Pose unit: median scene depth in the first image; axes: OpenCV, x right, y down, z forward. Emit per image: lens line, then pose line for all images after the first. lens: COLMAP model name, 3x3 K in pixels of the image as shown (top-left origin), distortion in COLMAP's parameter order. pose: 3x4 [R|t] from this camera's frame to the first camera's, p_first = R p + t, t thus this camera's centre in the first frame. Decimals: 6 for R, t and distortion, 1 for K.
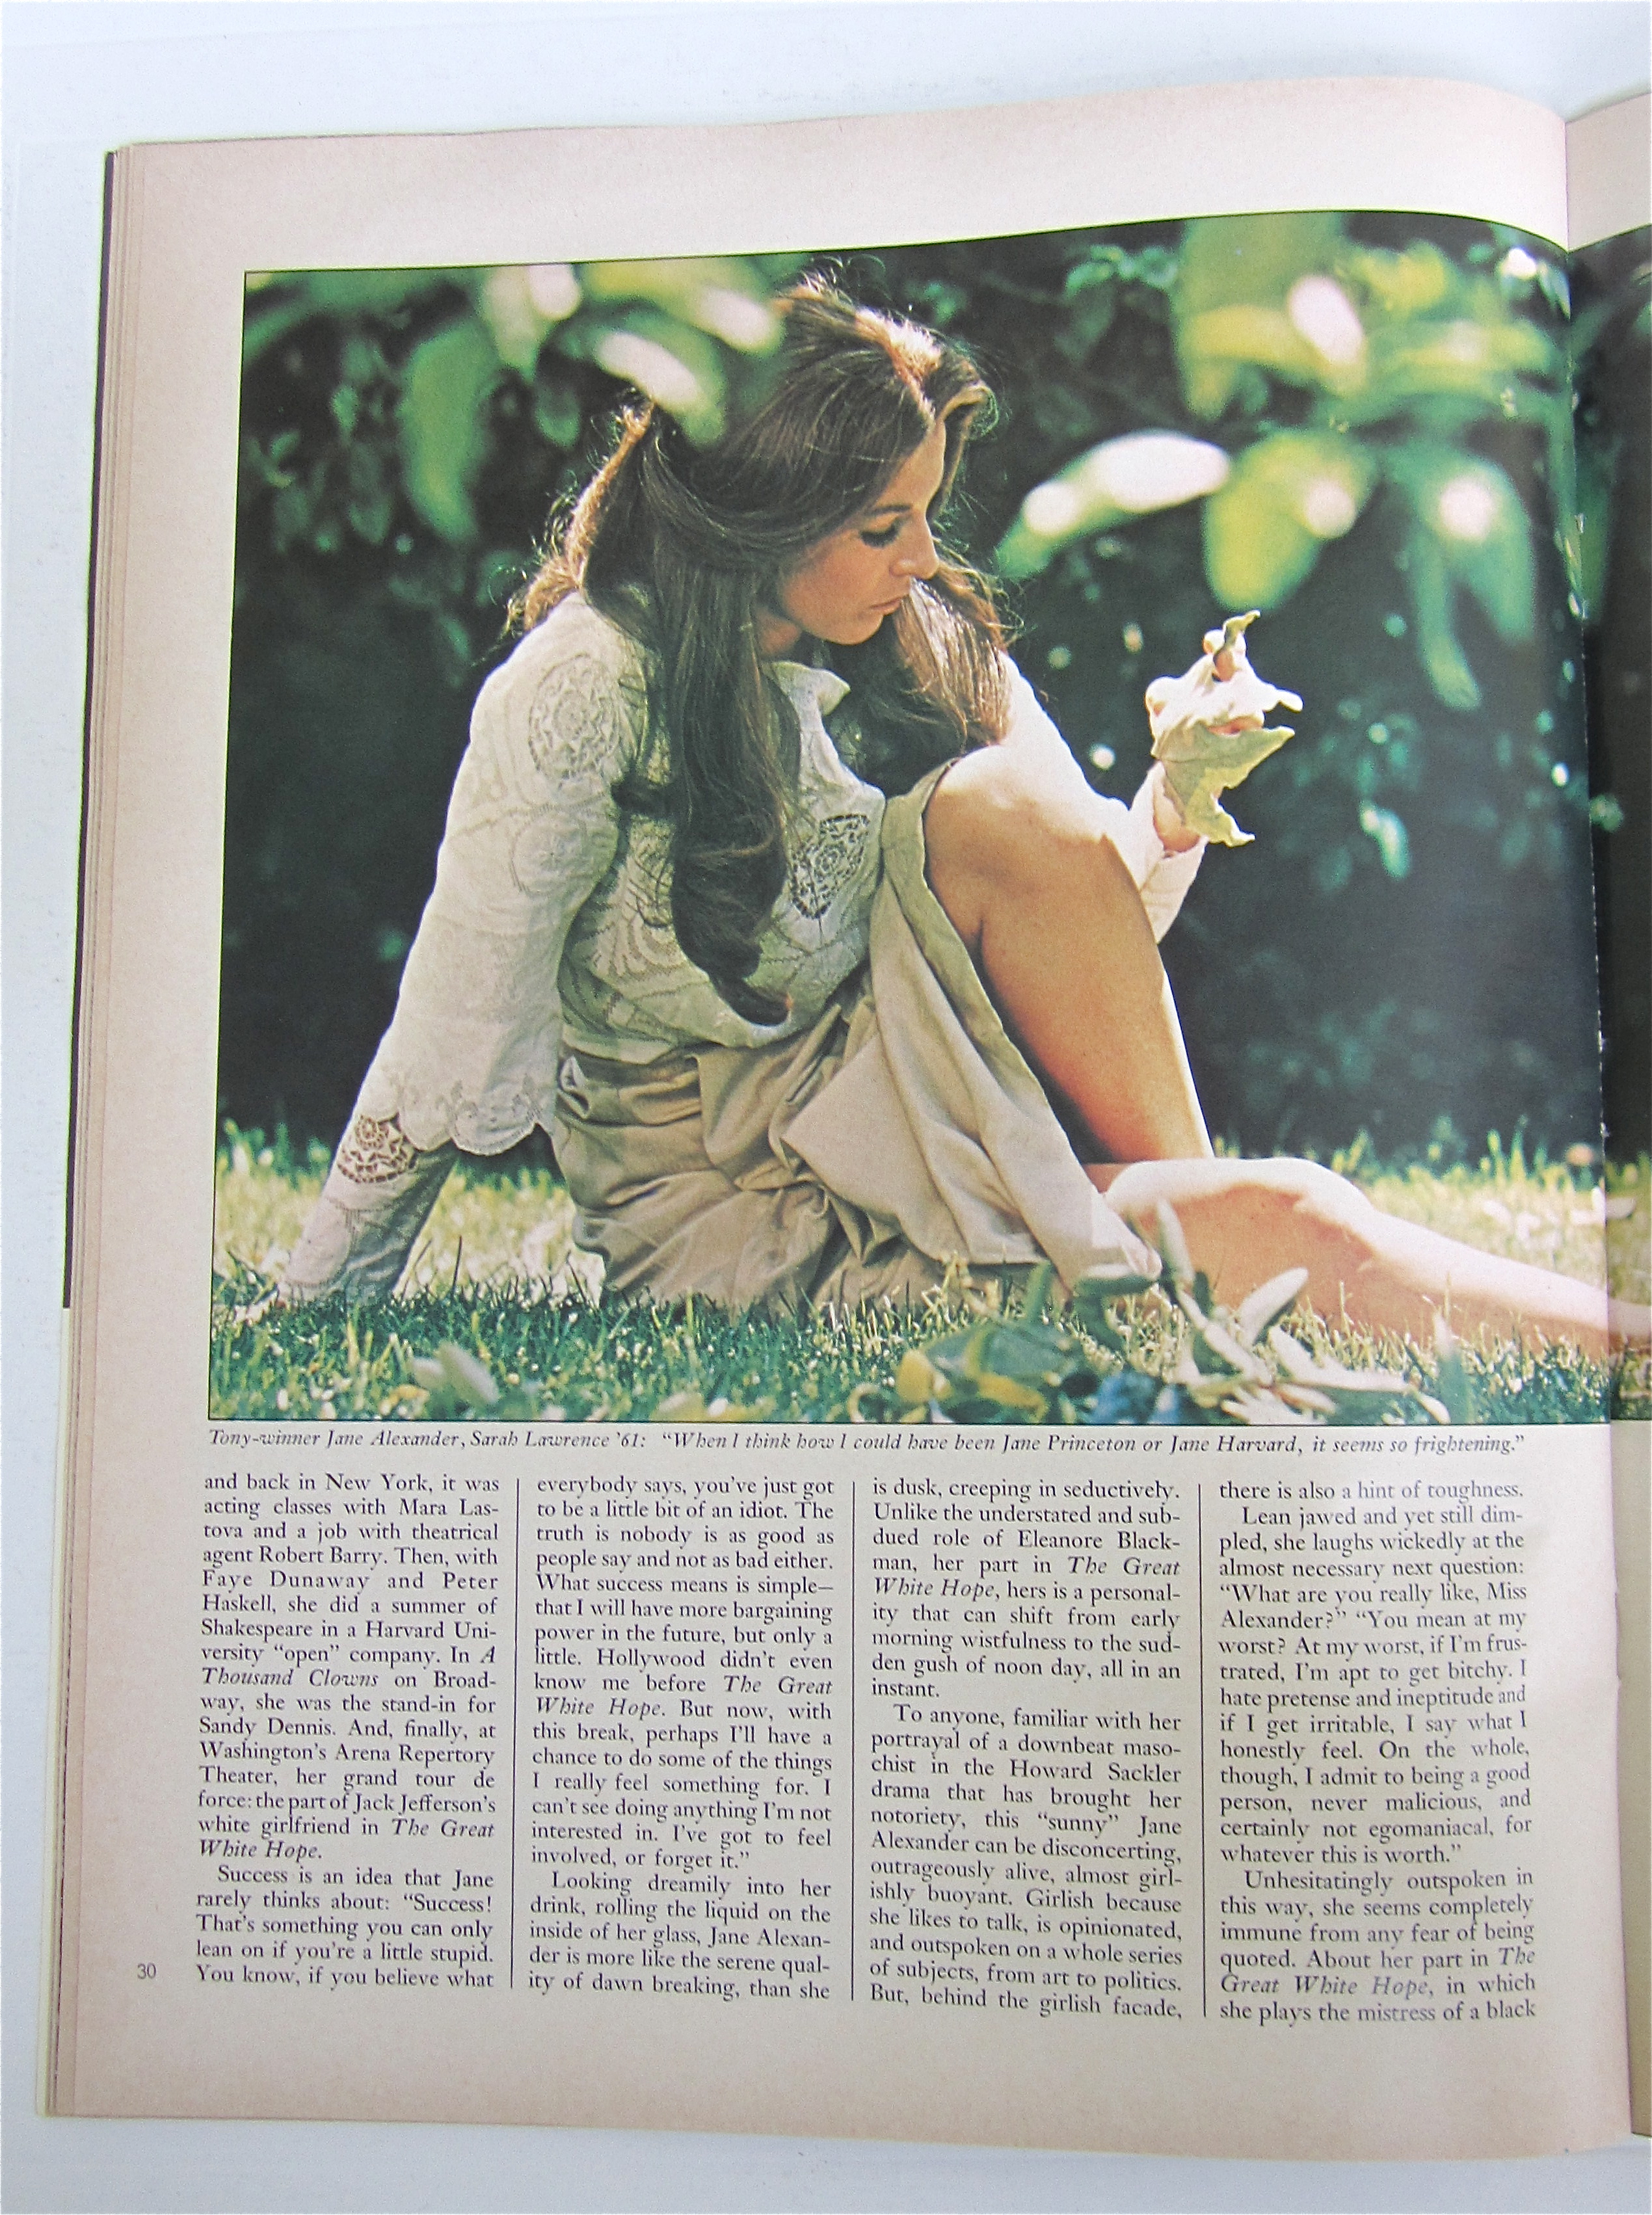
lens RADIAL K [[1989.5, 0, 826.7], [0, 1989.5, 1100.3], [0, 0, 1]] dist [-0.009308, -0.002487]
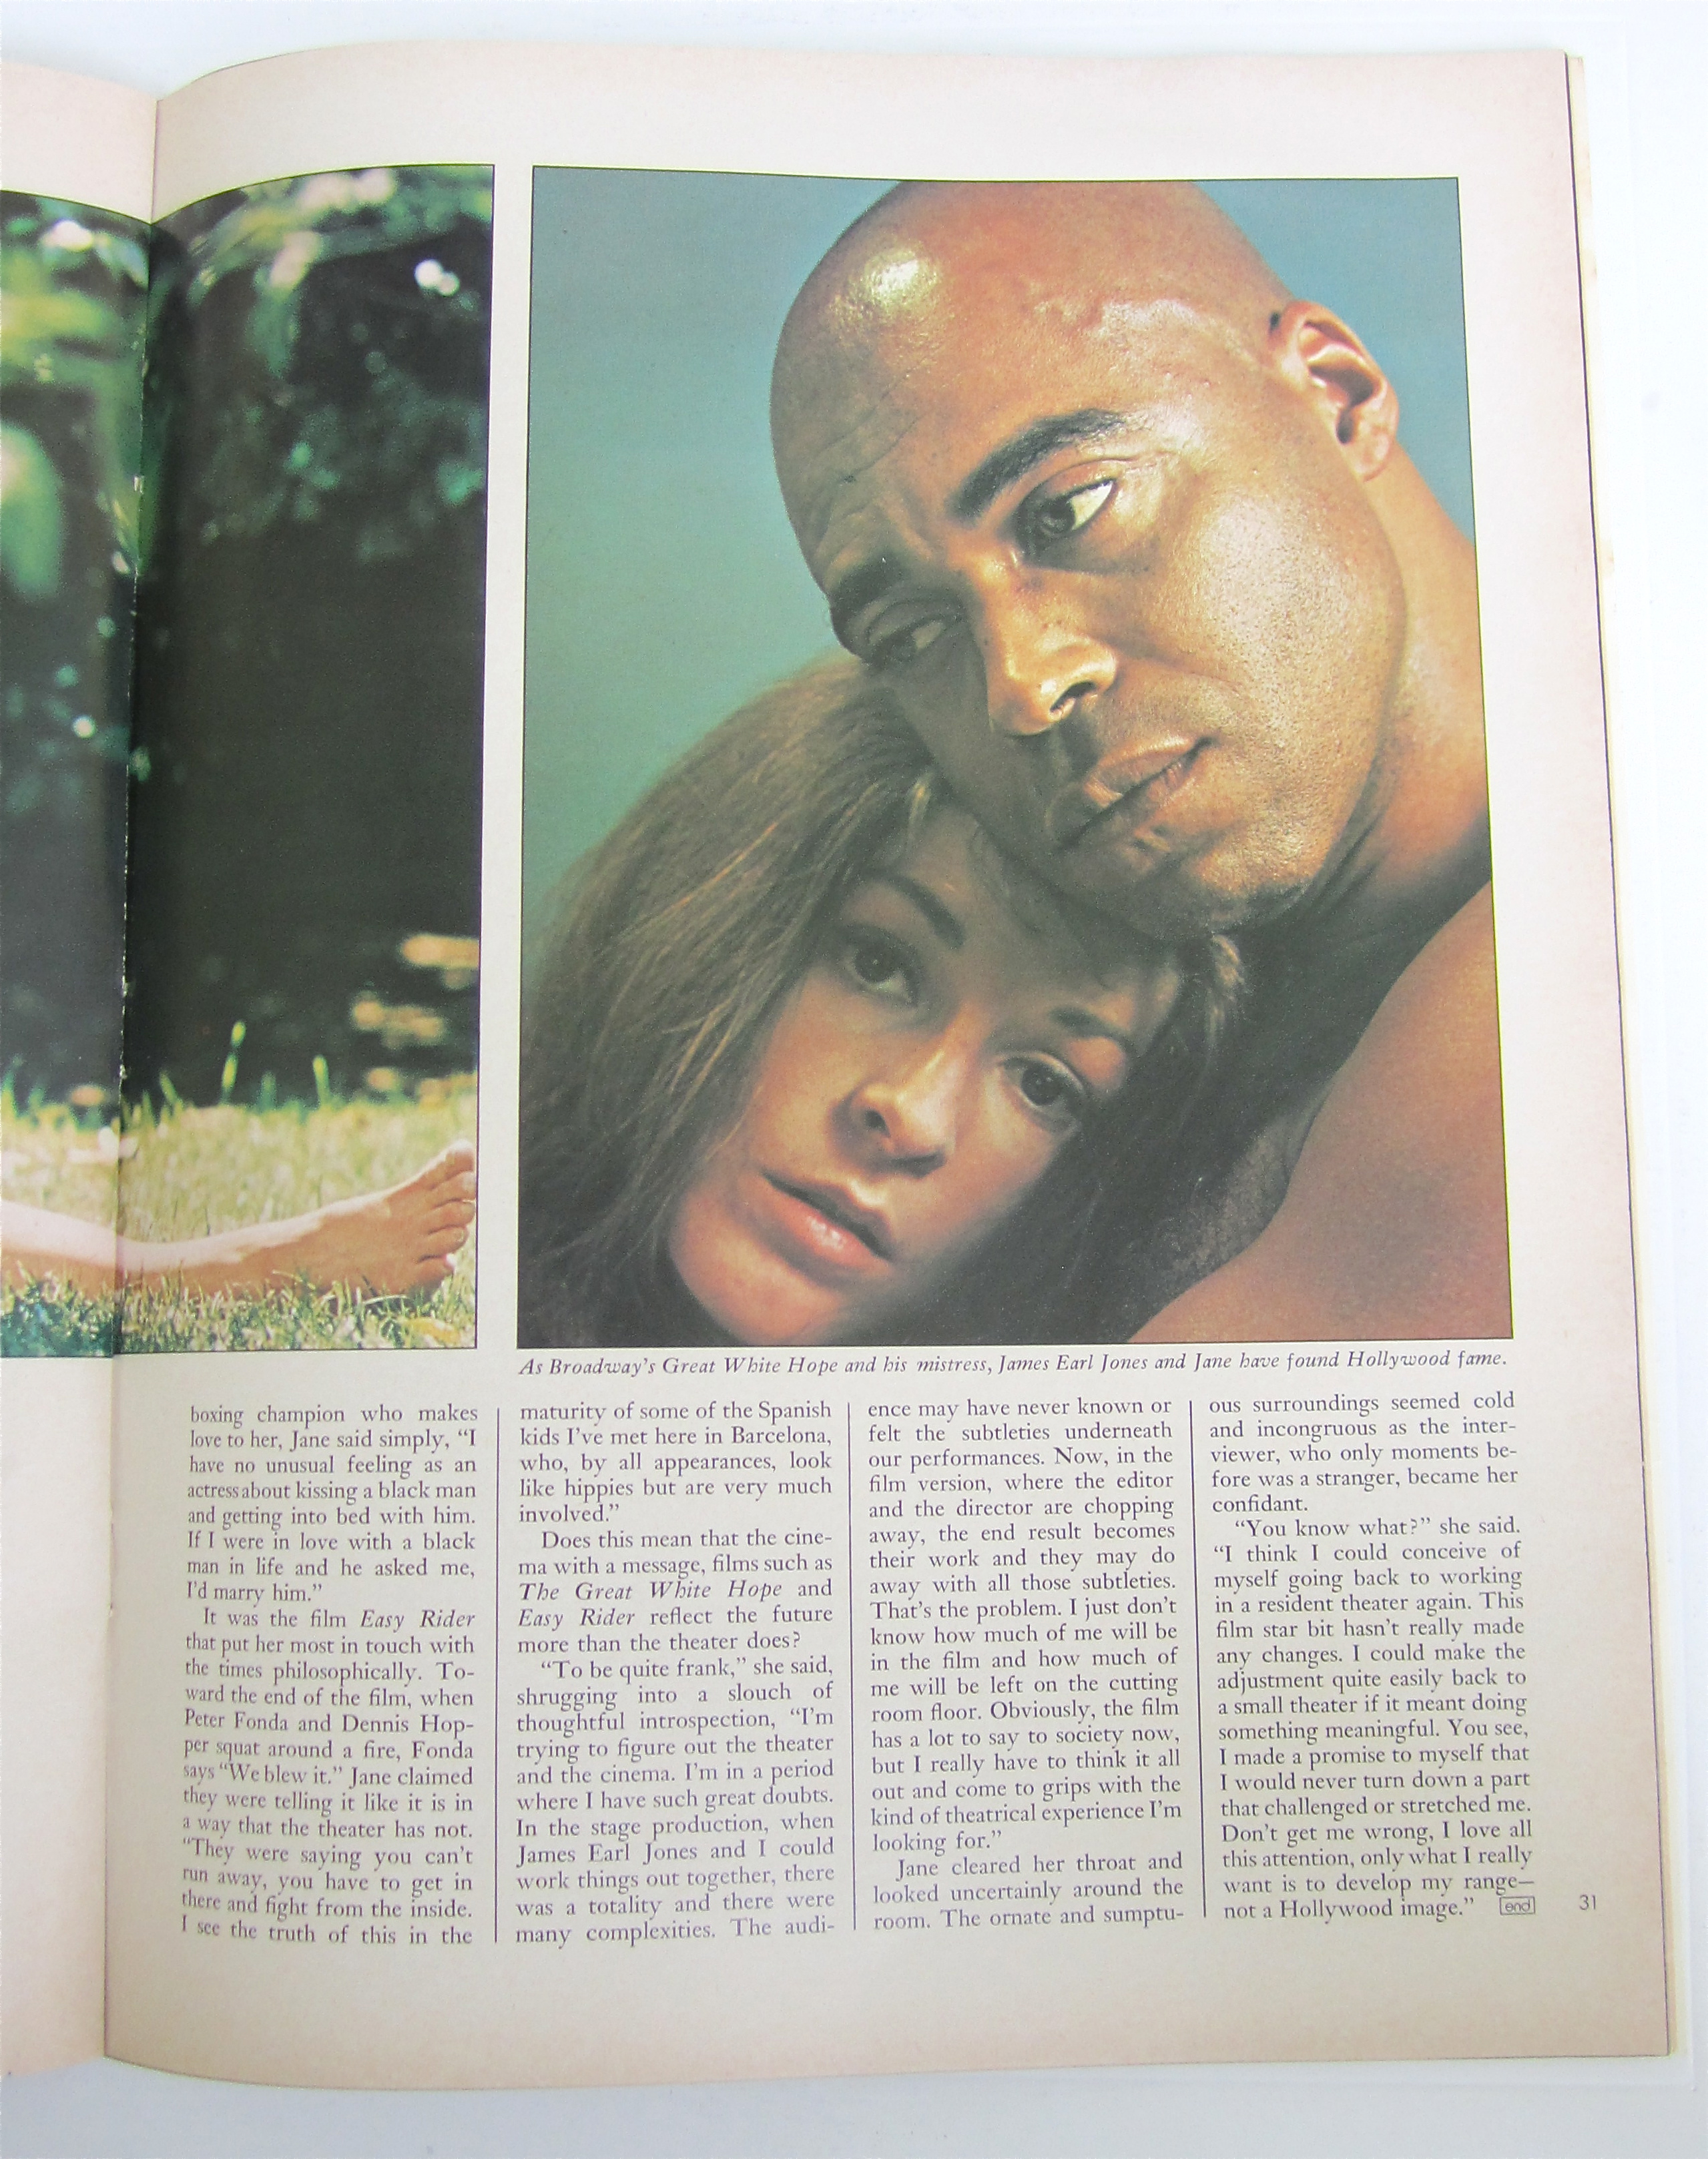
lens RADIAL K [[1865.1, 0, 853.6], [0, 1865.1, 1087.4], [0, 0, 1]] dist [0.002195, 0.001755]
pose [[0.998536, -0.003028, -0.054014, 0.826540], [0.002140, 0.999862, -0.016484, 0.040007], [0.054056, 0.016344, 0.998404, 0.058996]]
